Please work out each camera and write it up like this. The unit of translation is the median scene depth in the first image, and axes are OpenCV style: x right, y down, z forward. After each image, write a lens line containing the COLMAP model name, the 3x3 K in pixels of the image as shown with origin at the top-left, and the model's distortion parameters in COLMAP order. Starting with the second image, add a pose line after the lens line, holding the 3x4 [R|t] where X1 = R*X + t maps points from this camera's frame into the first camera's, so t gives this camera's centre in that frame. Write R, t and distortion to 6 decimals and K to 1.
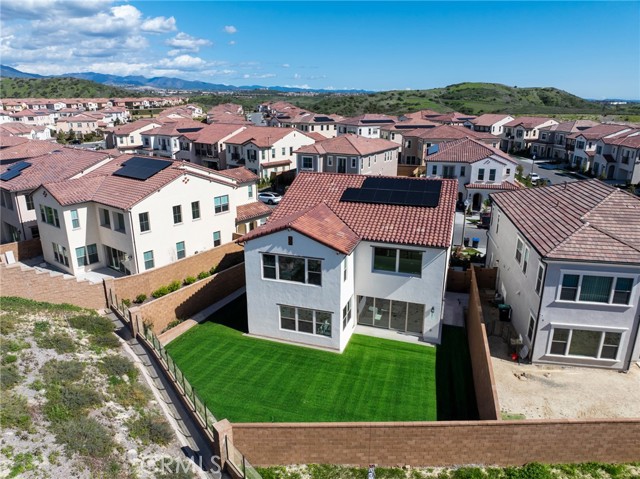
lens RADIAL K [[449.2, 0, 320.0], [0, 449.2, 239.5], [0, 0, 1]] dist [-0.038100, 0.001774]
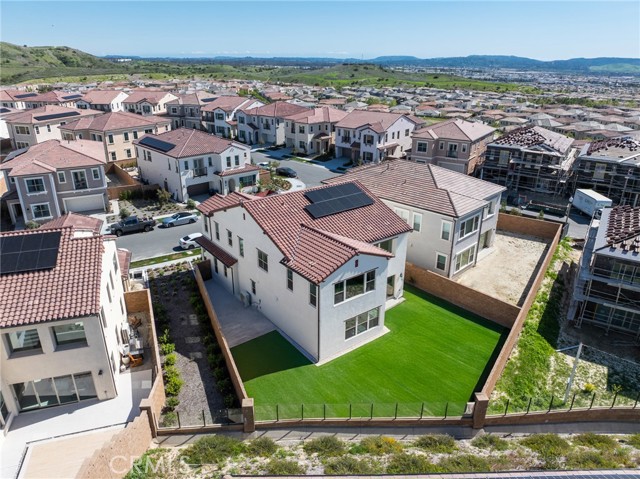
lens RADIAL K [[449.2, 0, 320.0], [0, 449.2, 239.5], [0, 0, 1]] dist [-0.038100, 0.001774]
pose [[0.565116, -0.311098, 0.764109, -0.668058], [0.244172, 0.947754, 0.205284, -0.214780], [-0.788051, 0.070564, 0.611552, 0.243424]]
